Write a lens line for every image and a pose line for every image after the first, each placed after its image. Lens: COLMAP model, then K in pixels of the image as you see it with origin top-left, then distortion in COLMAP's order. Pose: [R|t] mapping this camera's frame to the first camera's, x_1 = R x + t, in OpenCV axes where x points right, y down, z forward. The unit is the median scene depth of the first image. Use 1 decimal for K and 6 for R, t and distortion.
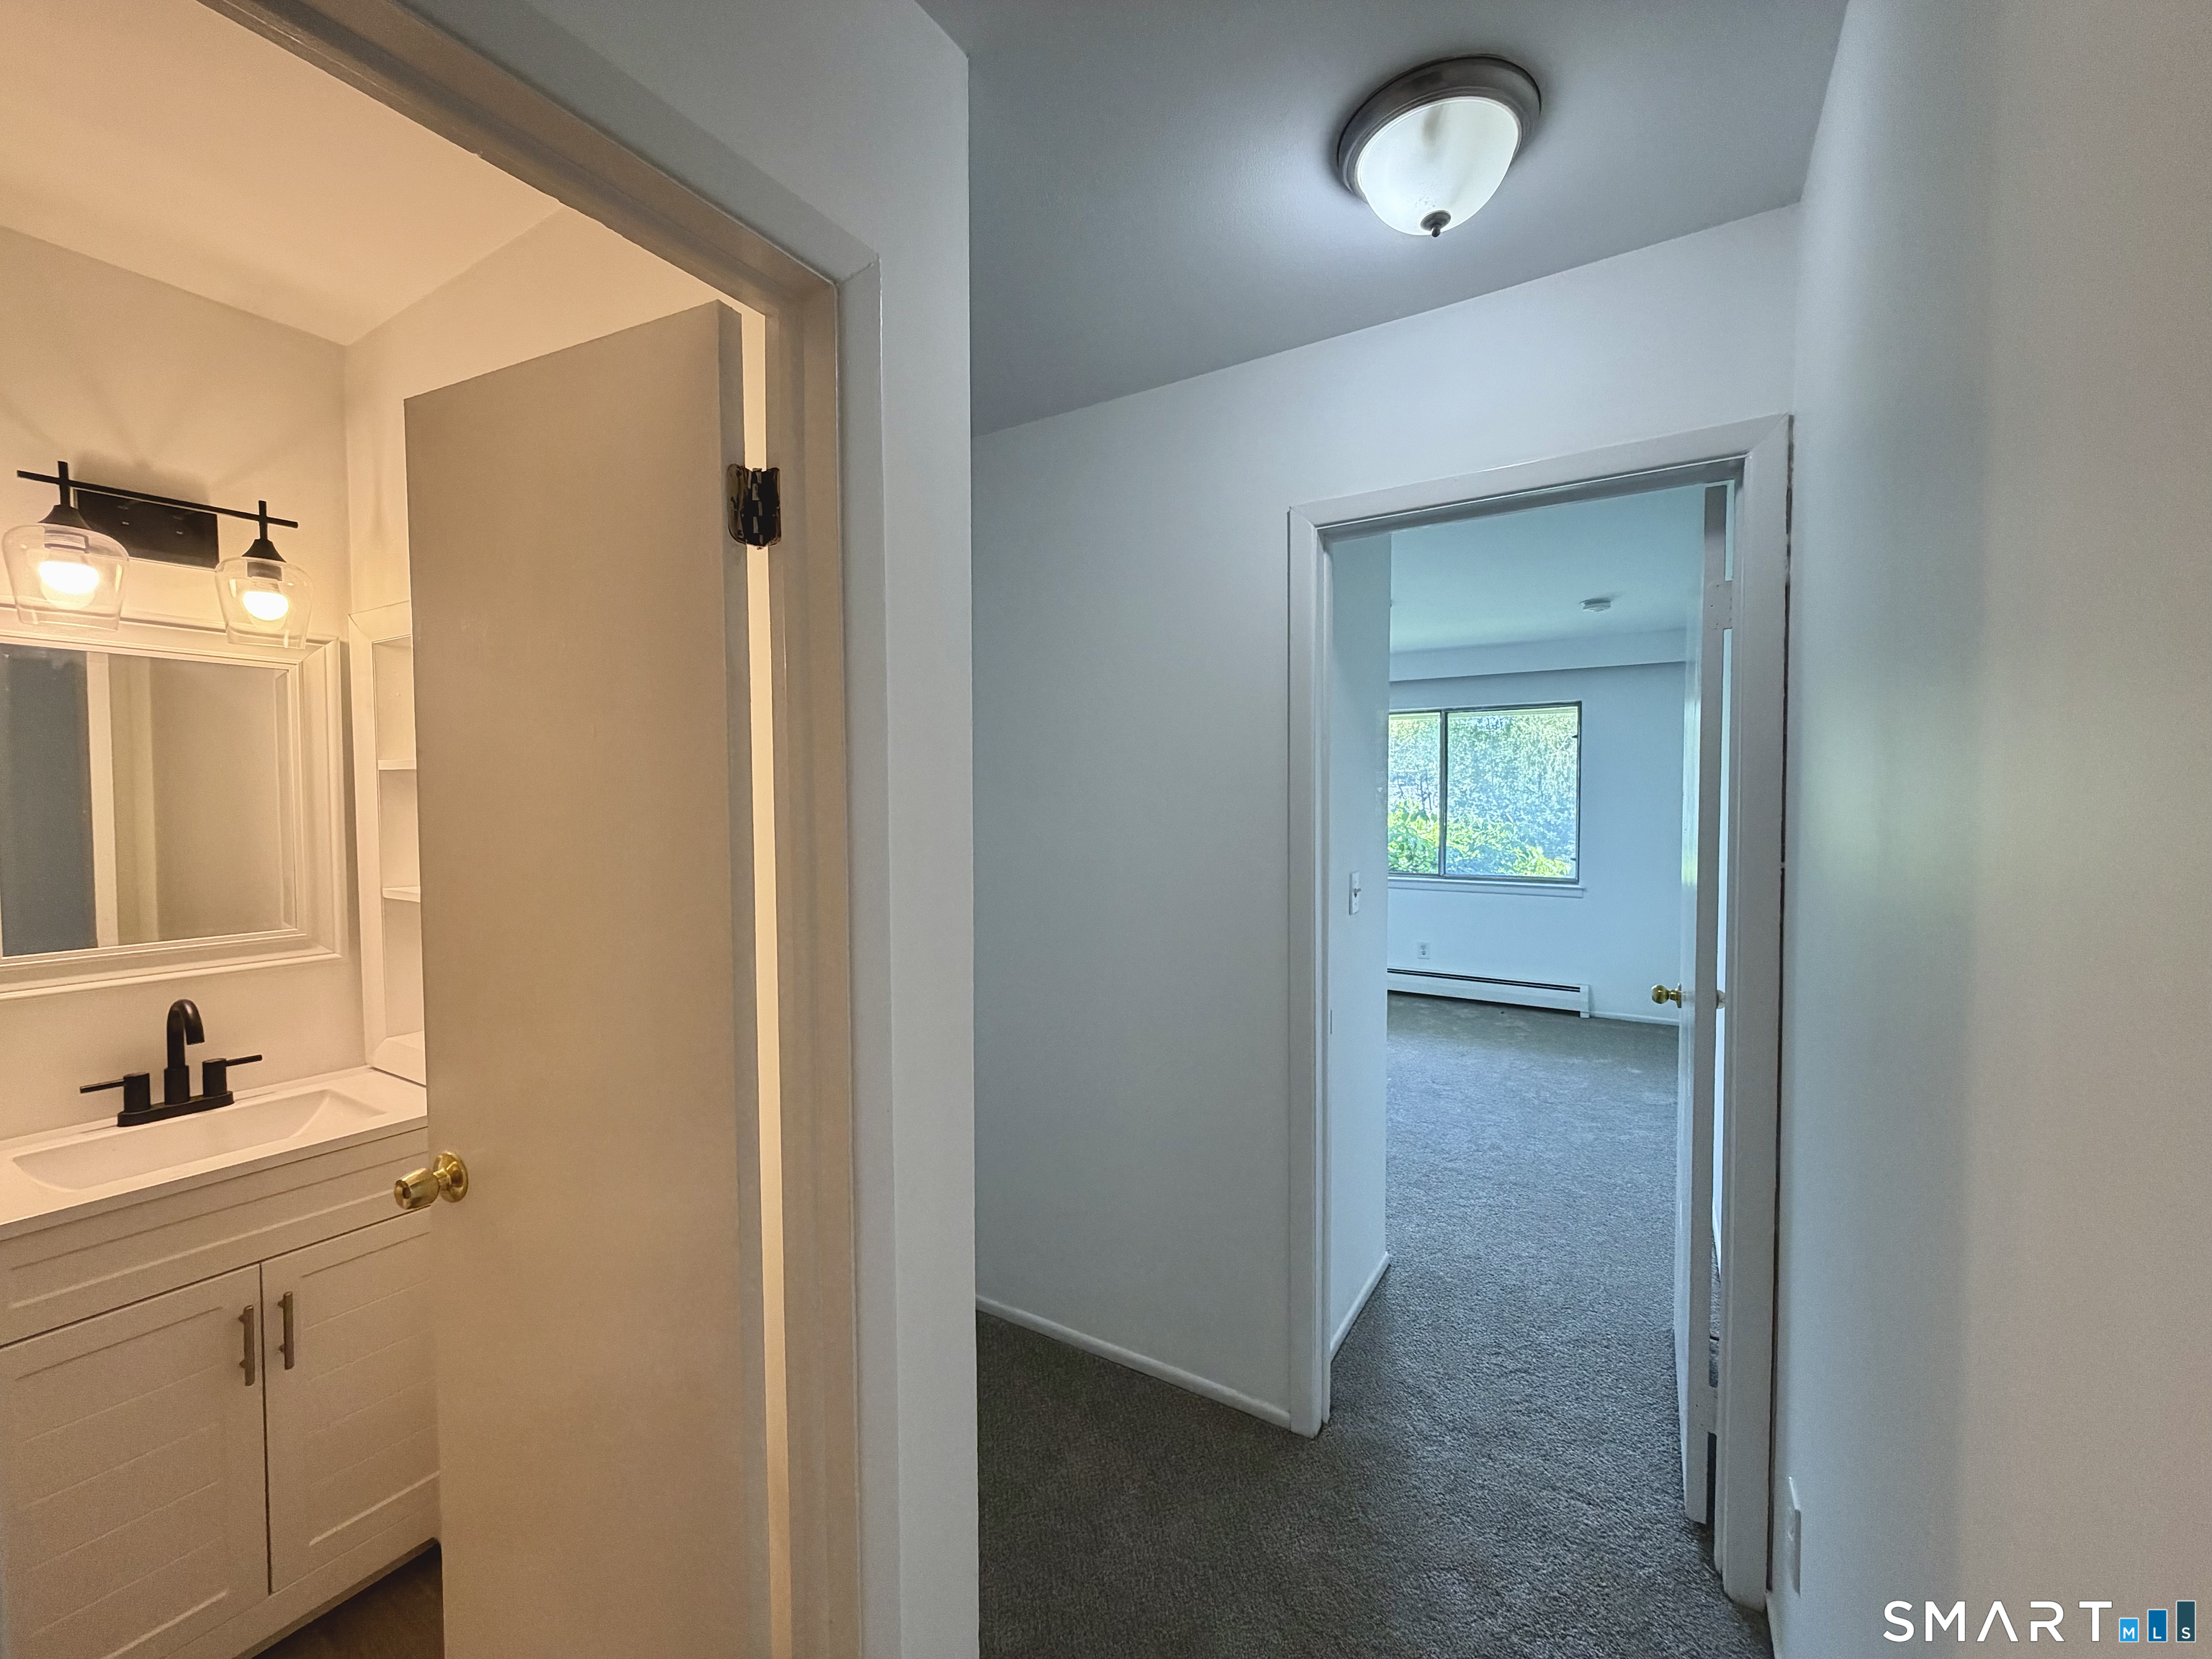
lens RADIAL K [[881.3, 0, 1115.4], [0, 881.3, 830.5], [0, 0, 1]] dist [0.000301, -0.000040]
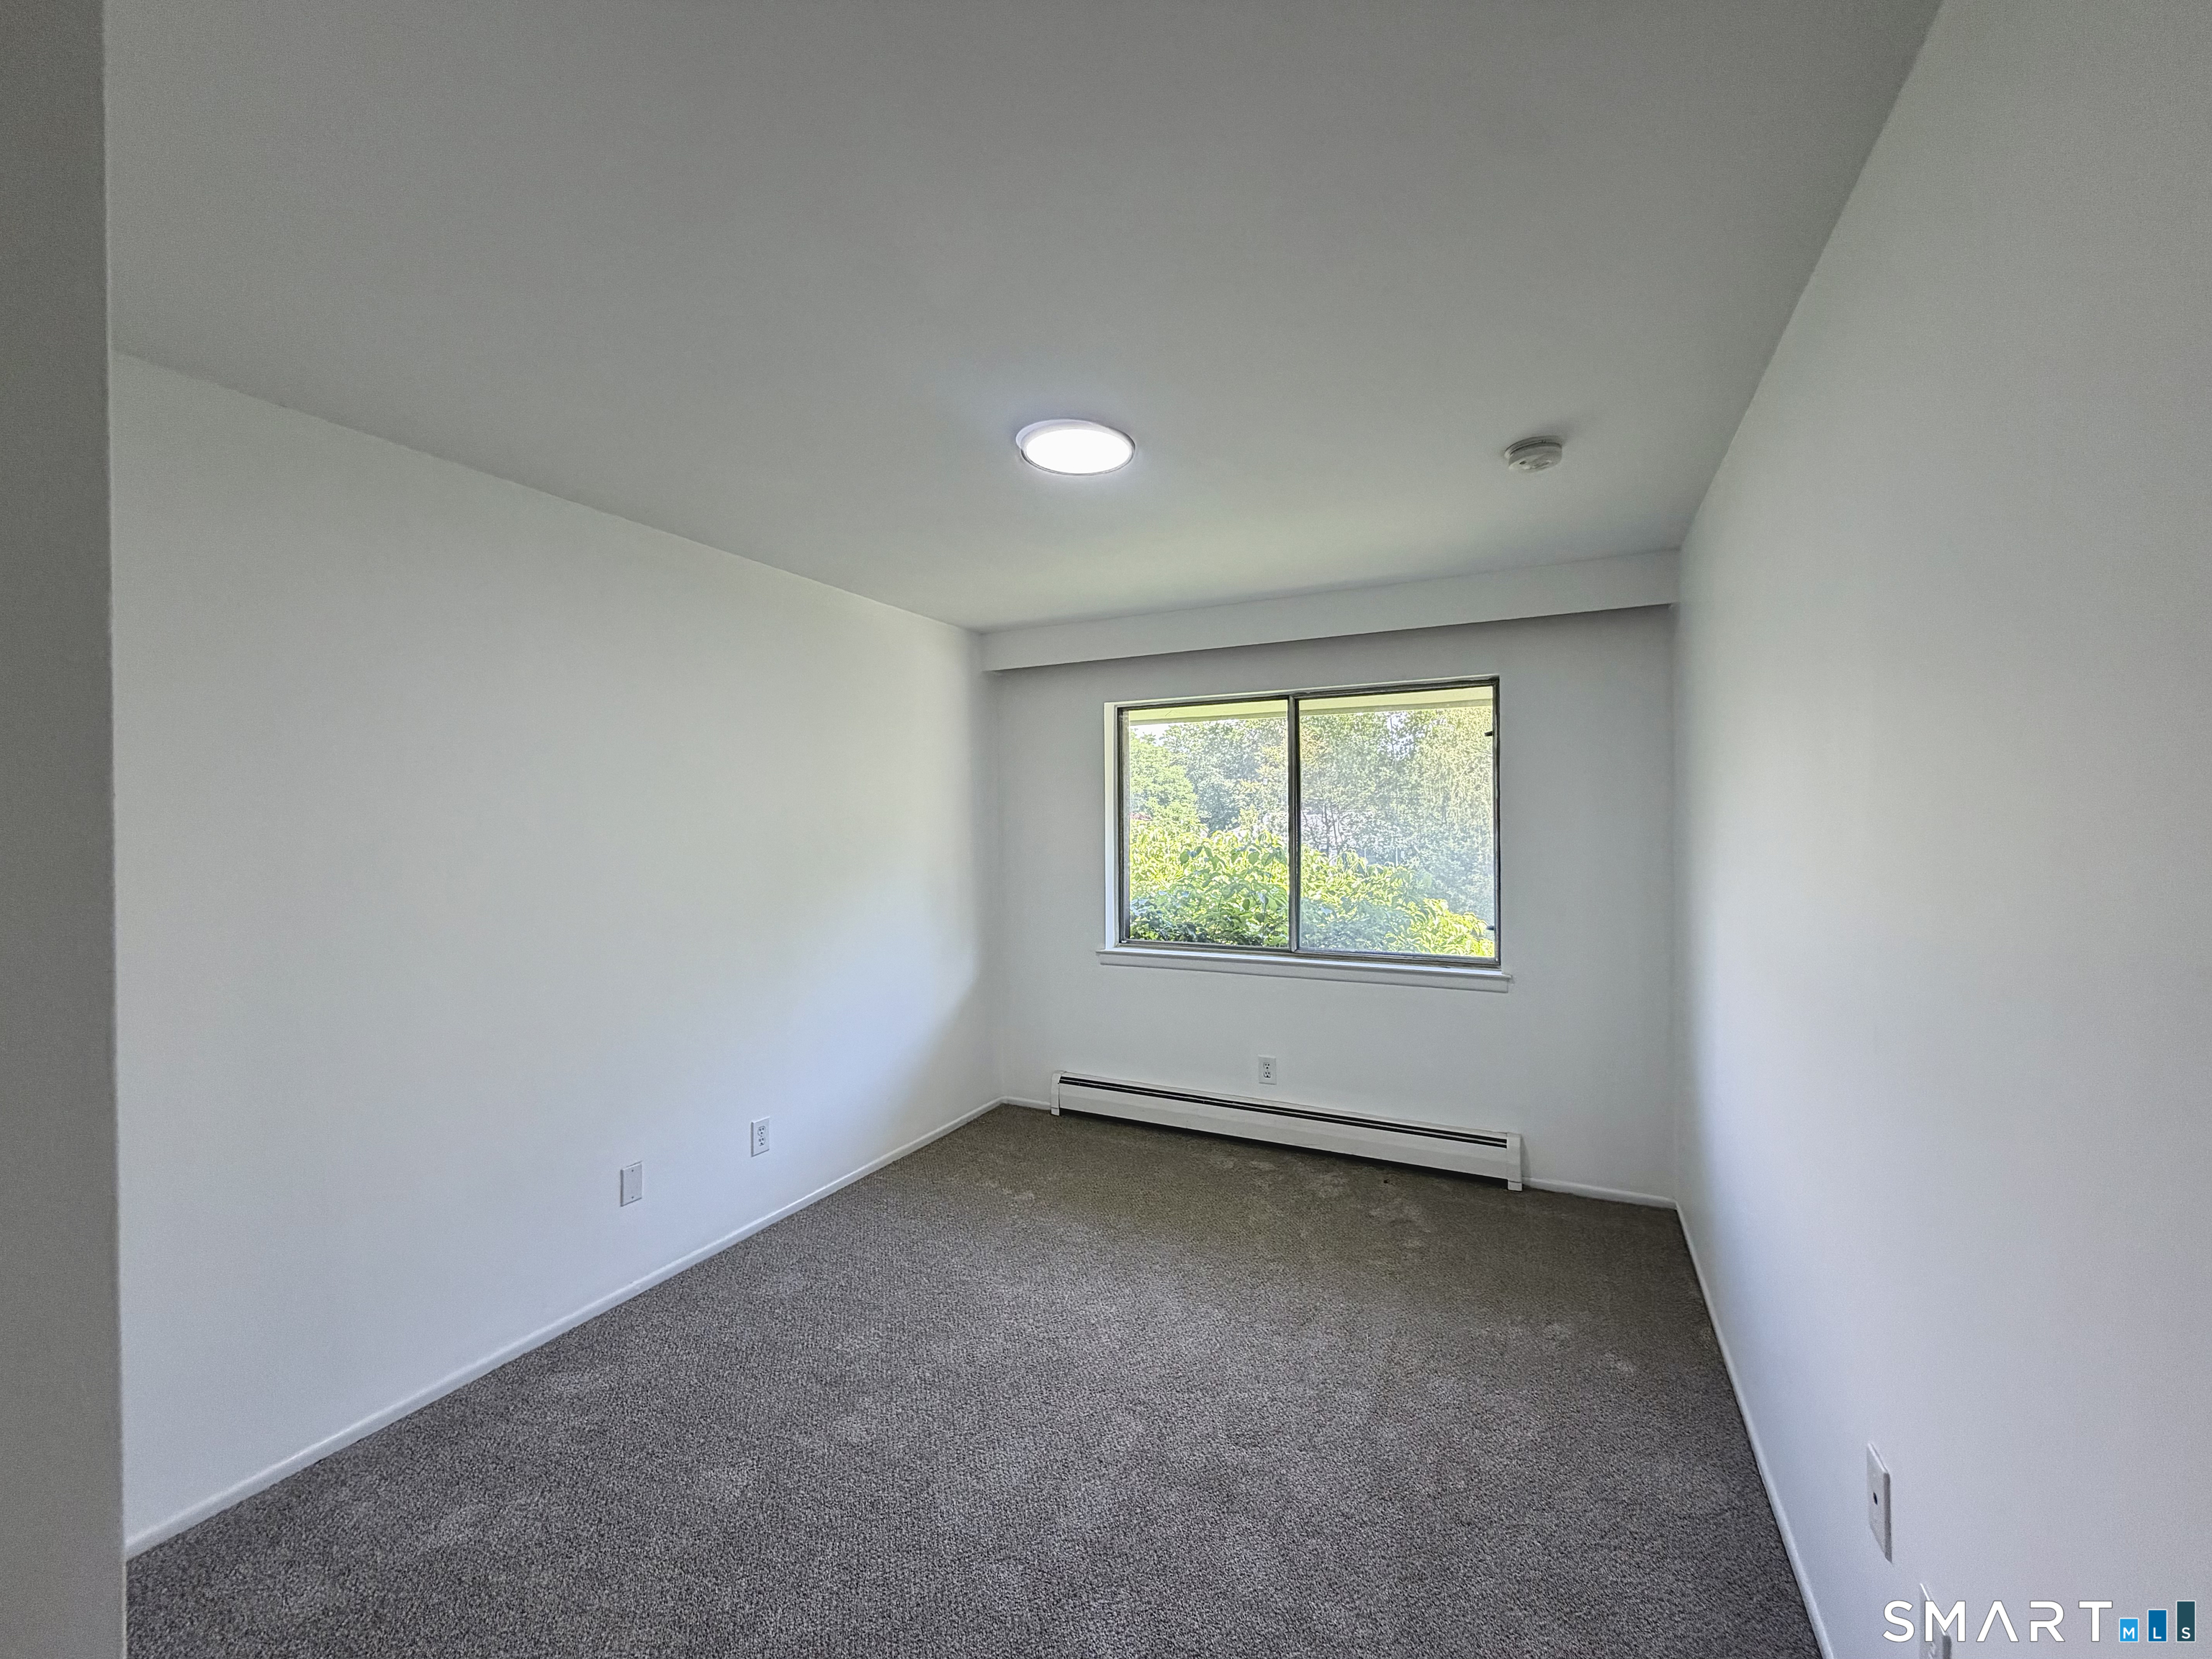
lens RADIAL K [[881.3, 0, 1115.4], [0, 881.3, 830.5], [0, 0, 1]] dist [0.000301, -0.000040]
pose [[0.995892, -0.005187, 0.090403, 0.197685], [0.008075, 0.999468, -0.031615, -0.019697], [-0.090191, 0.032215, 0.995403, 0.398822]]
